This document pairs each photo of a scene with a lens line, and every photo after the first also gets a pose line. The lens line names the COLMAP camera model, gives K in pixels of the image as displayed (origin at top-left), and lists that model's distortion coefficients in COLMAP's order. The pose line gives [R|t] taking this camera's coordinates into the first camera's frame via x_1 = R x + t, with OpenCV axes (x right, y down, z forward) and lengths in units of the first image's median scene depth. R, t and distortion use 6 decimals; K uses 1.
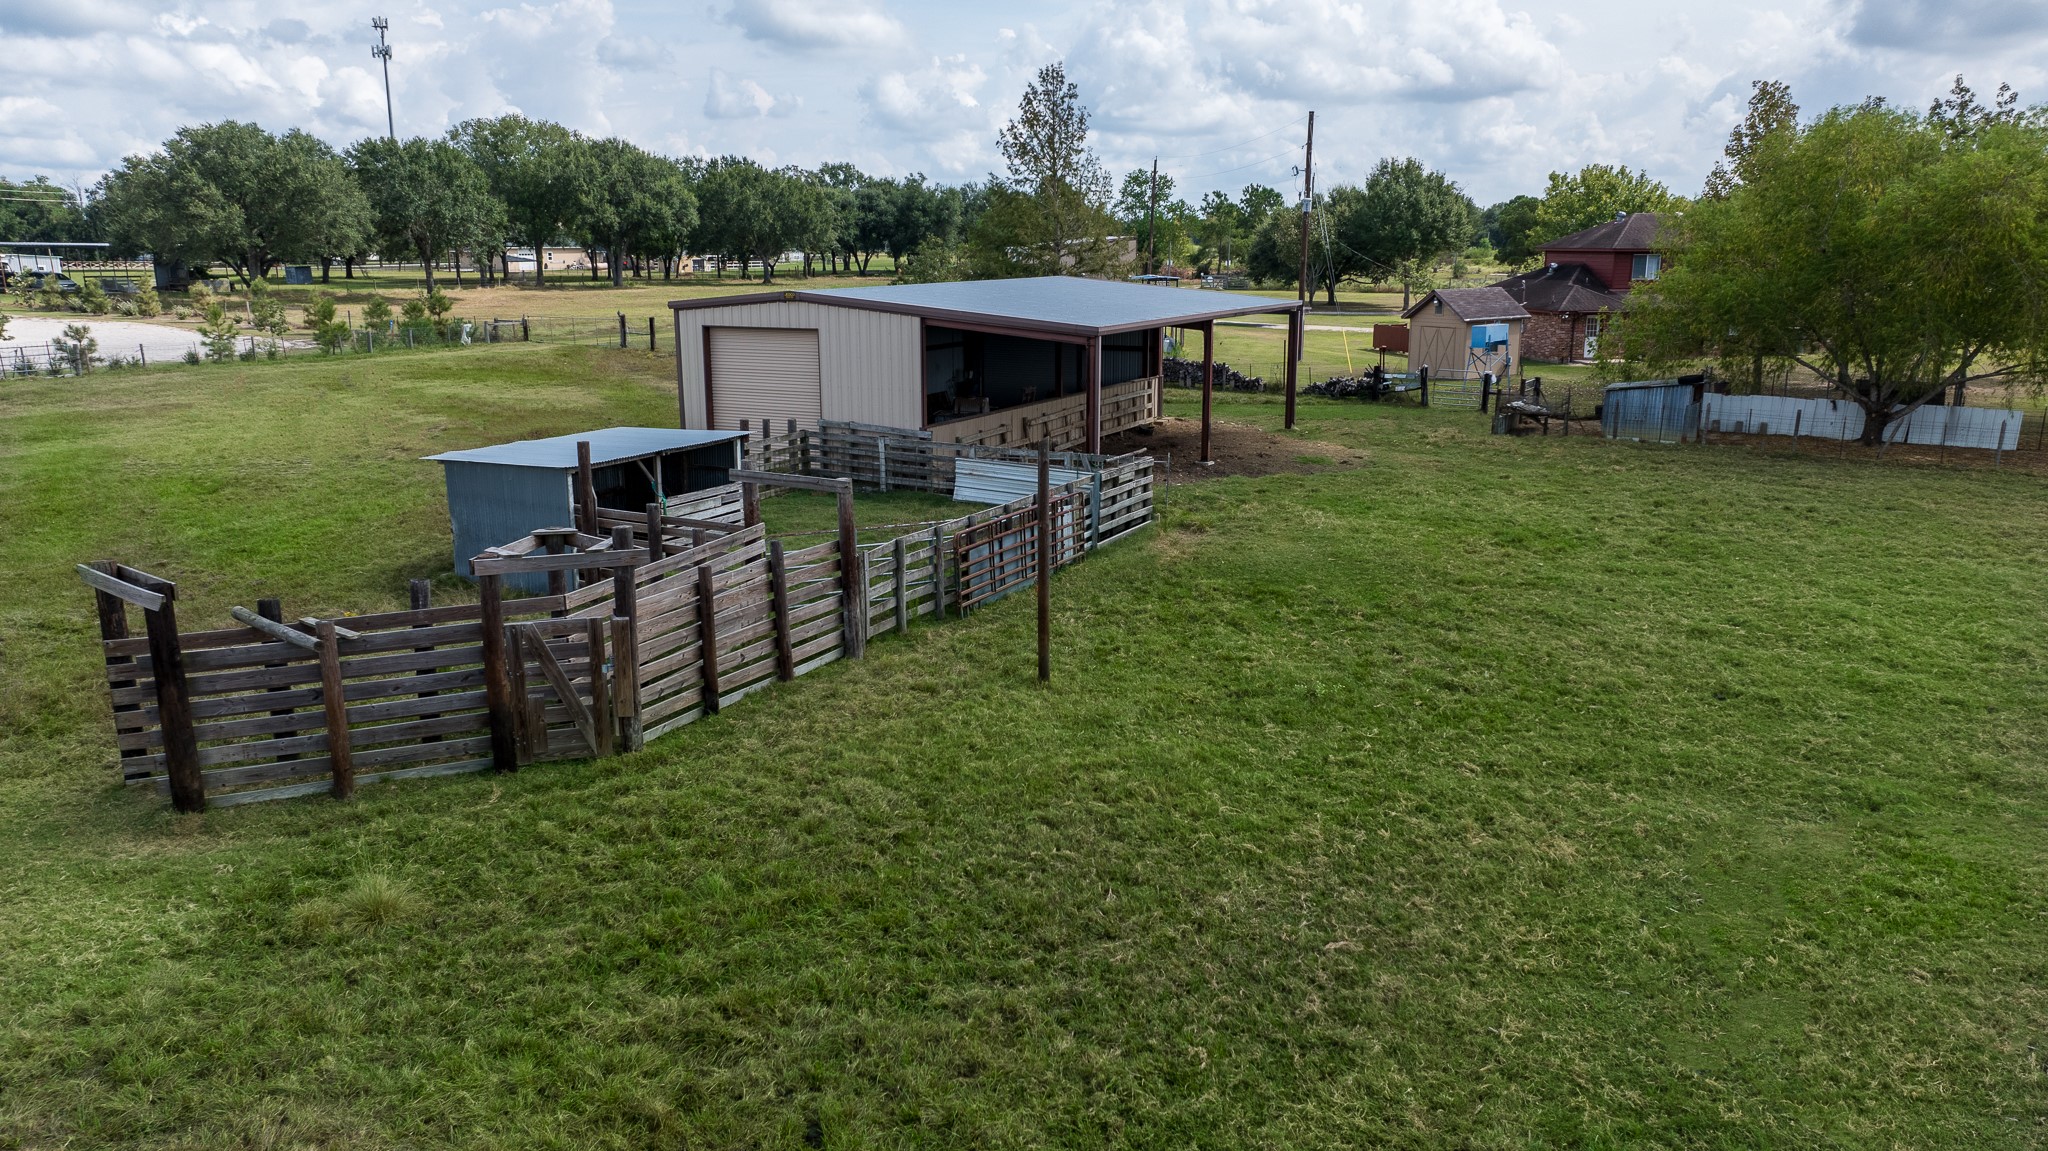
lens RADIAL K [[1420.2, 0, 1024.0], [0, 1420.2, 575.5], [0, 0, 1]] dist [-0.000638, 0.001465]
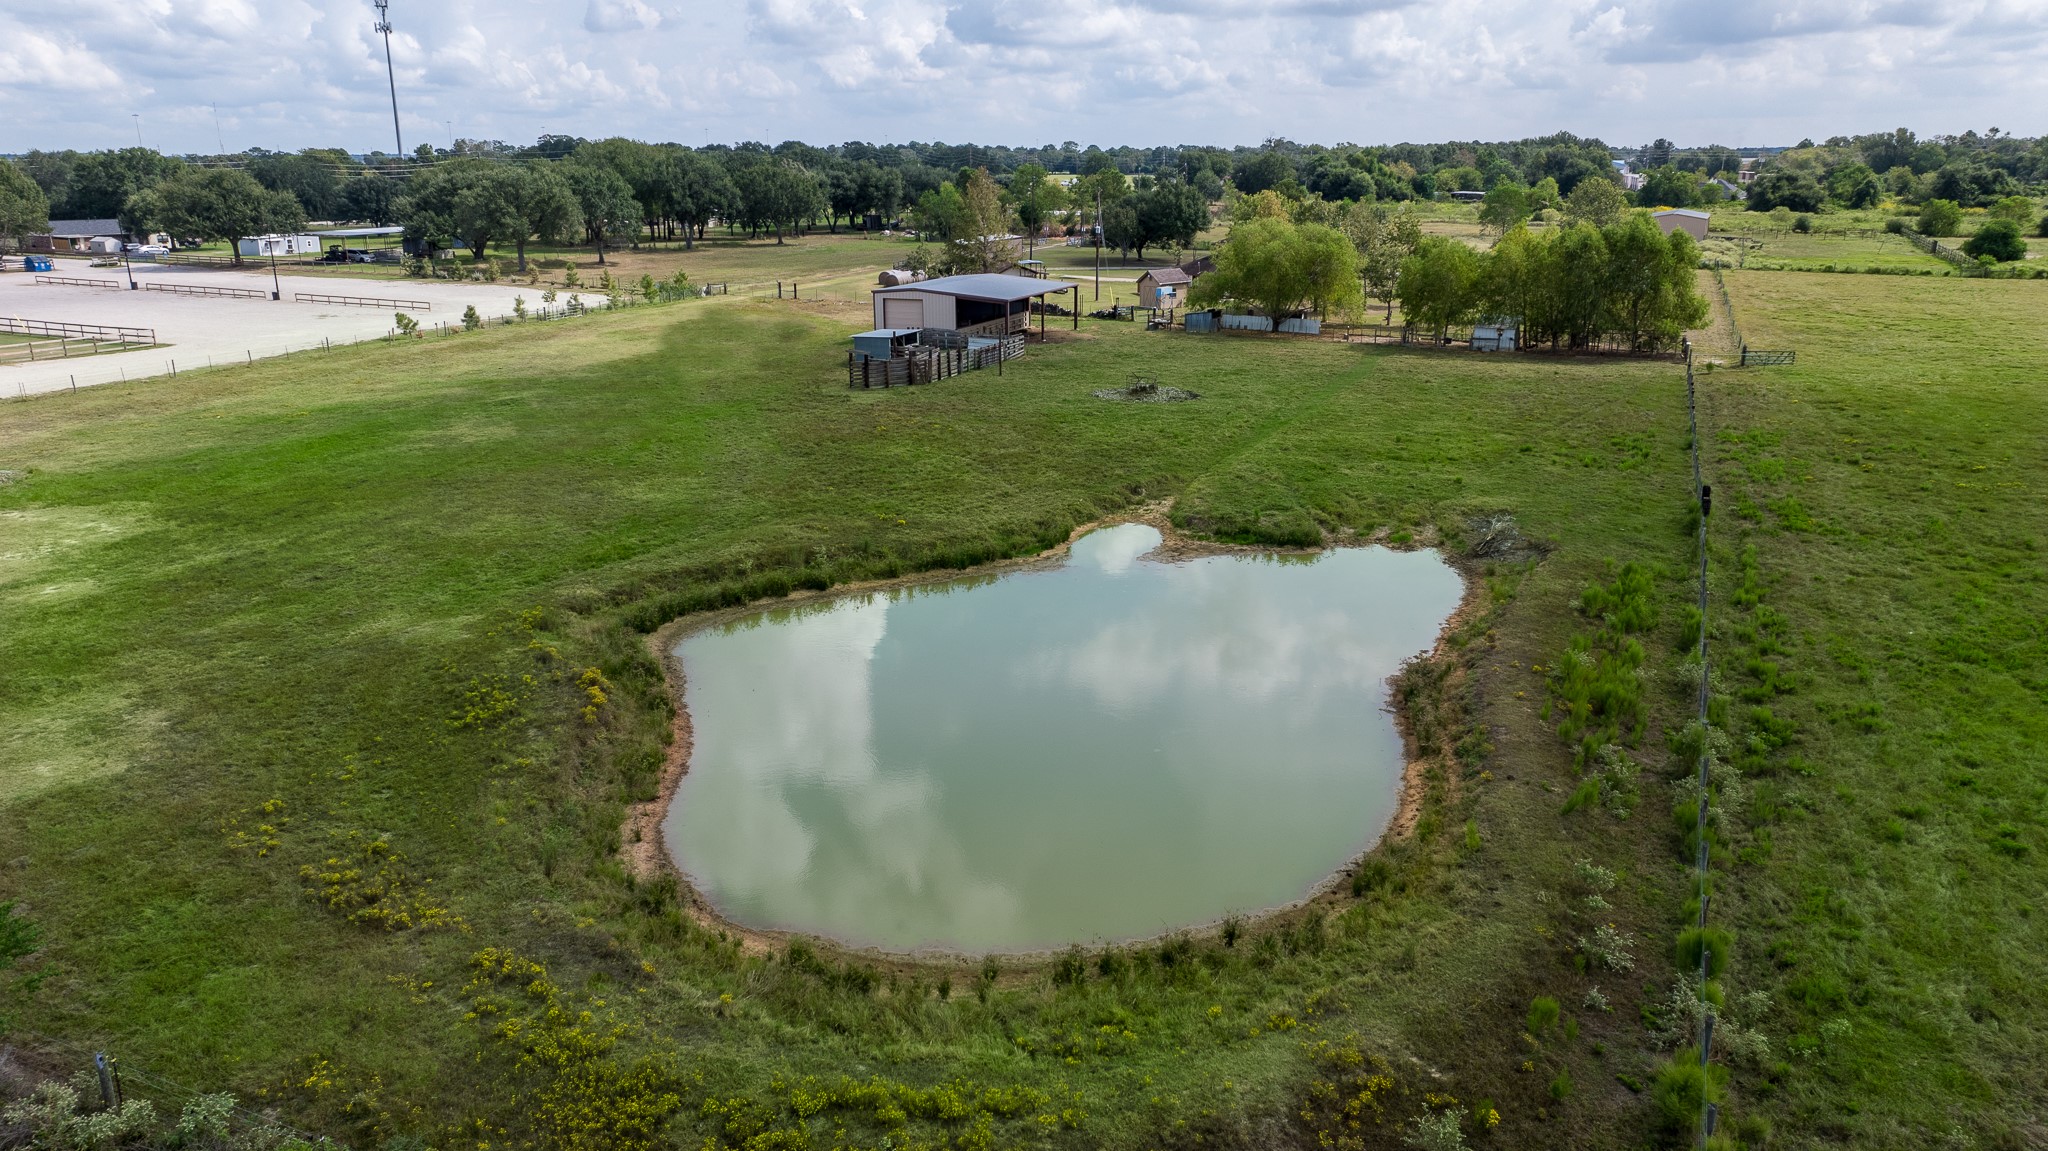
lens RADIAL K [[1420.2, 0, 1024.0], [0, 1420.2, 575.5], [0, 0, 1]] dist [-0.000638, 0.001465]
pose [[0.997420, -0.024353, 0.067527, -0.112973], [0.020590, 0.998225, 0.055884, 0.217544], [-0.068768, -0.054349, 0.996151, -1.769077]]
